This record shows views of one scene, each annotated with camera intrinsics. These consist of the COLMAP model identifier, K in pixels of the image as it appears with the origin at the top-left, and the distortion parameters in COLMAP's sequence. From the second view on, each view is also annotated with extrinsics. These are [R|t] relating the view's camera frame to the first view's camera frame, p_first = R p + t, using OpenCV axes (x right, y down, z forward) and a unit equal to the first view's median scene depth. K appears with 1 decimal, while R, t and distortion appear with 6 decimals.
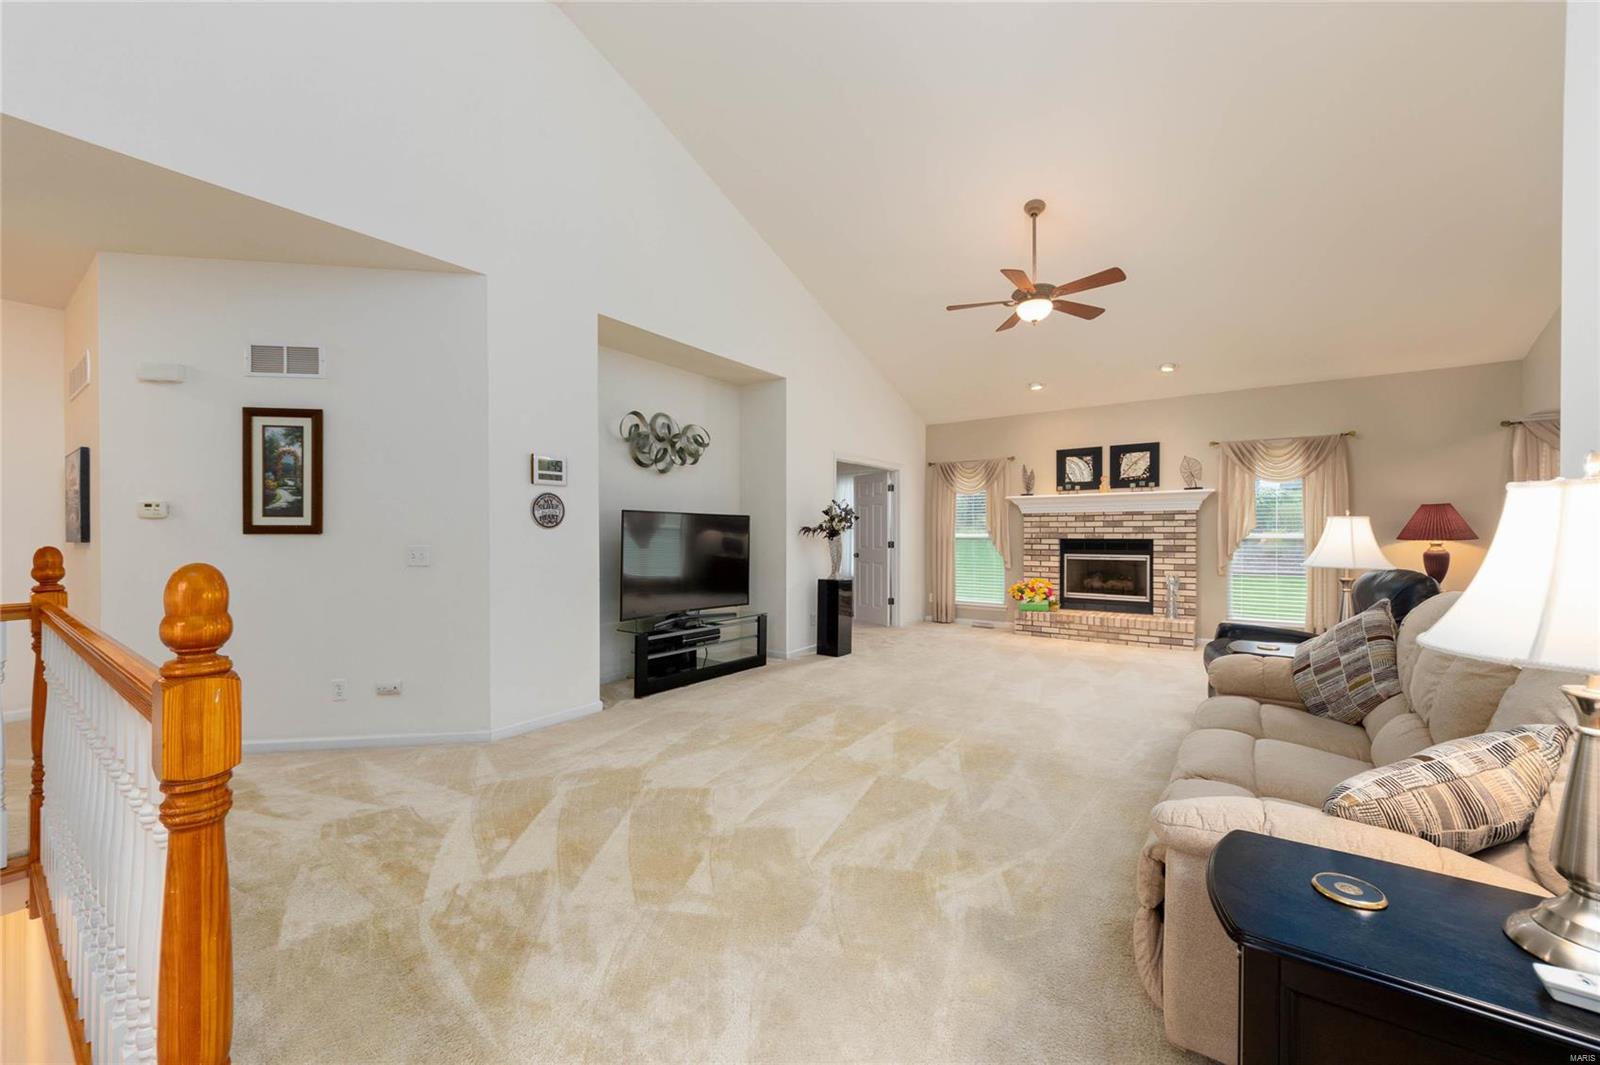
lens RADIAL K [[616.6, 0, 799.5], [0, 616.6, 537.3], [0, 0, 1]] dist [0.002216, -0.003521]
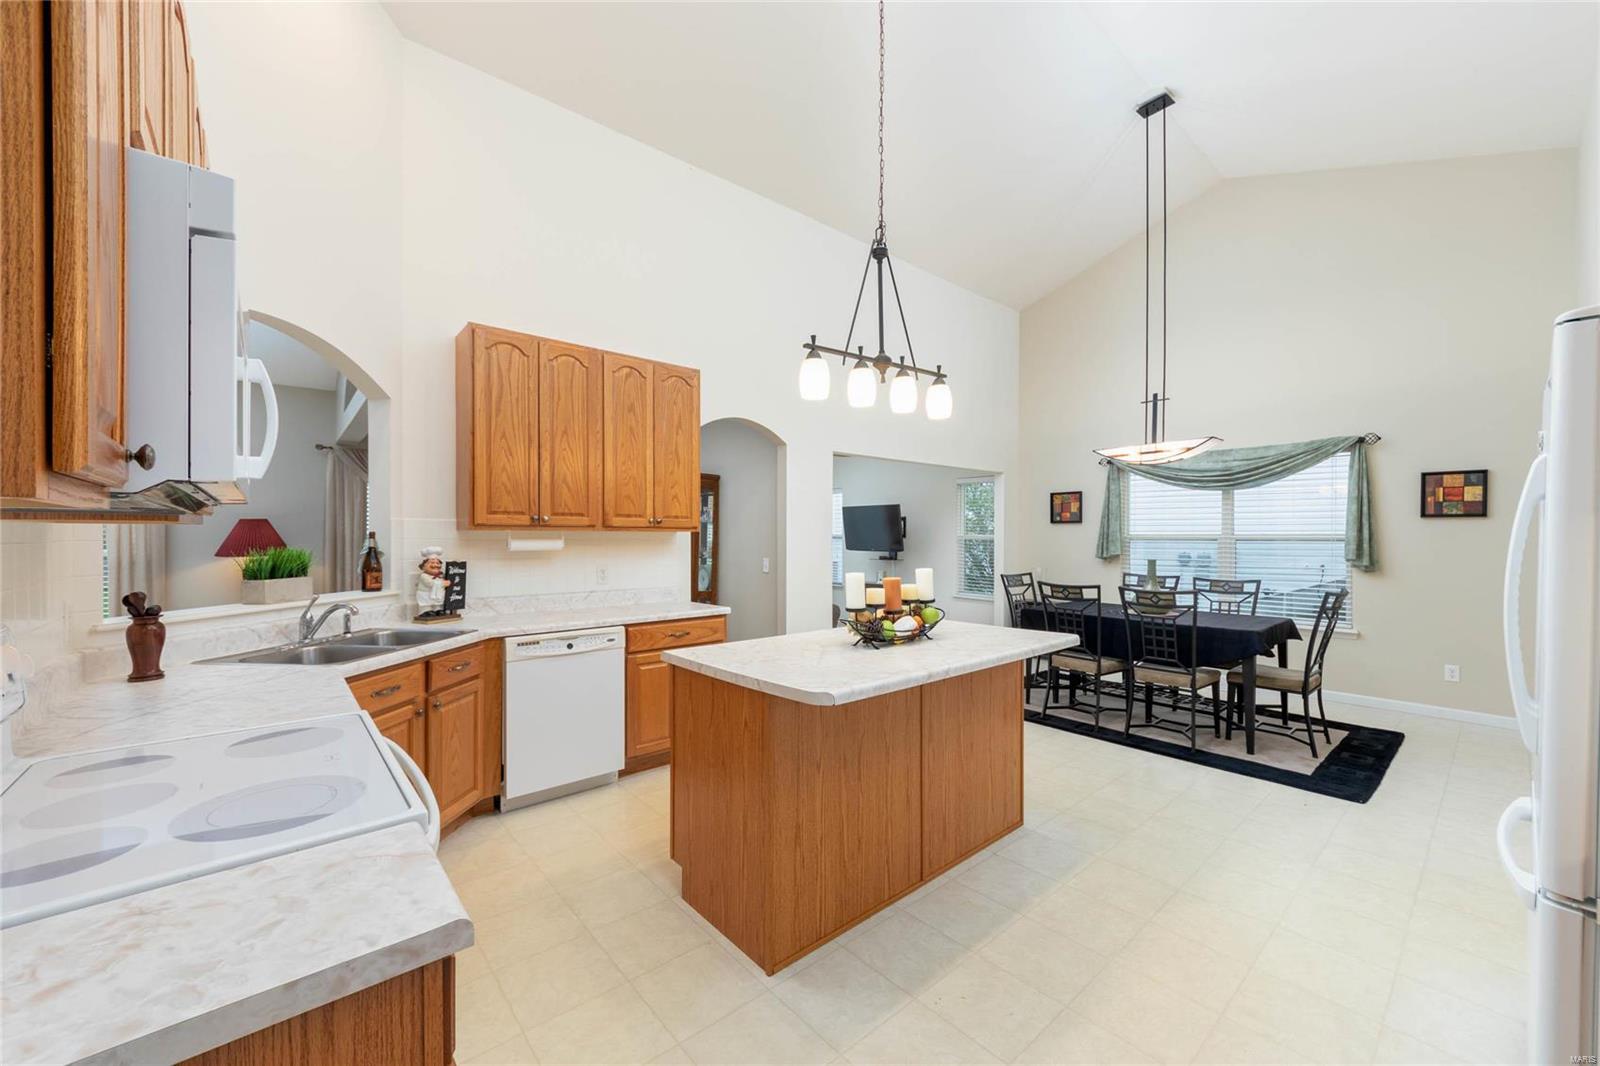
lens RADIAL K [[616.6, 0, 799.5], [0, 616.6, 537.8], [0, 0, 1]] dist [0.002216, -0.003521]
pose [[0.233342, -0.003327, 0.972389, 0.220739], [0.004643, 0.999987, 0.002307, -0.017852], [-0.972384, 0.003977, 0.233355, -0.061671]]
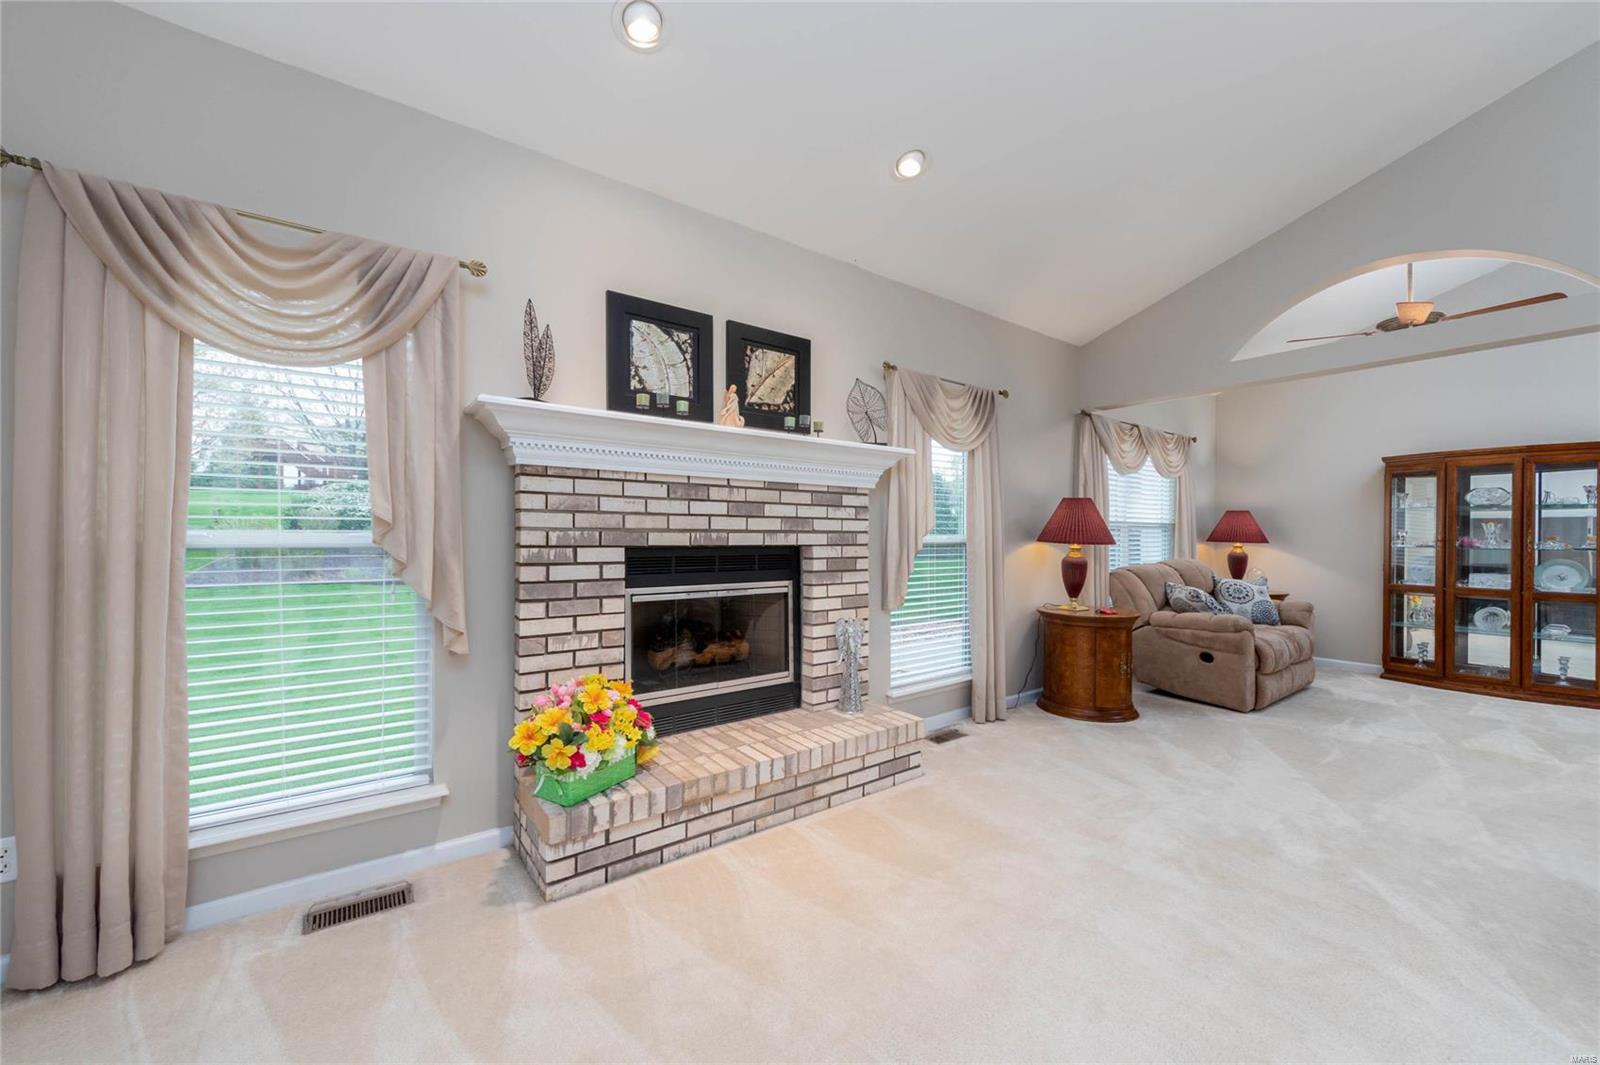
lens RADIAL K [[605.1, 0, 789.3], [0, 605.1, 535.2], [0, 0, 1]] dist [0.001885, 0.000009]
pose [[0.307435, 0.003075, 0.951564, 0.135614], [-0.000149, 0.999995, -0.003183, -0.003145], [-0.951569, 0.000837, 0.307434, 0.866697]]
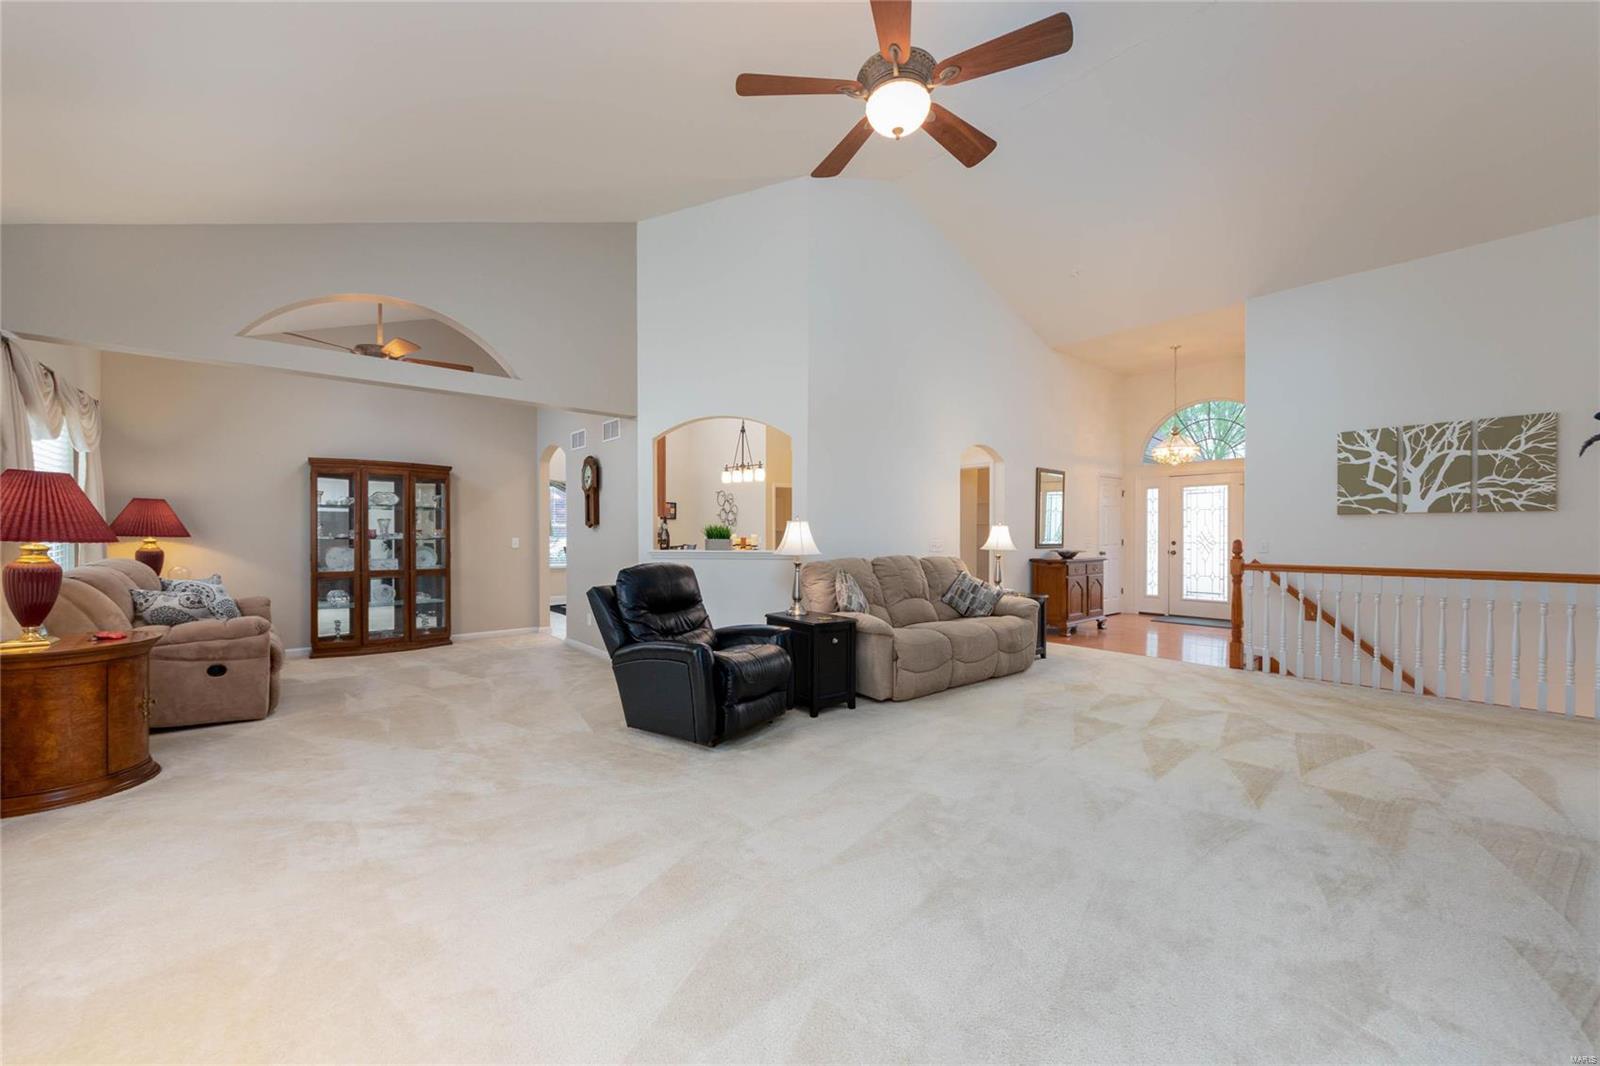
lens RADIAL K [[616.6, 0, 799.5], [0, 616.6, 537.8], [0, 0, 1]] dist [0.002216, -0.003521]
pose [[-0.971519, -0.005112, 0.236905, 0.202330], [-0.002191, 0.999918, 0.012590, -0.004629], [-0.236950, 0.011712, -0.971451, 0.998750]]
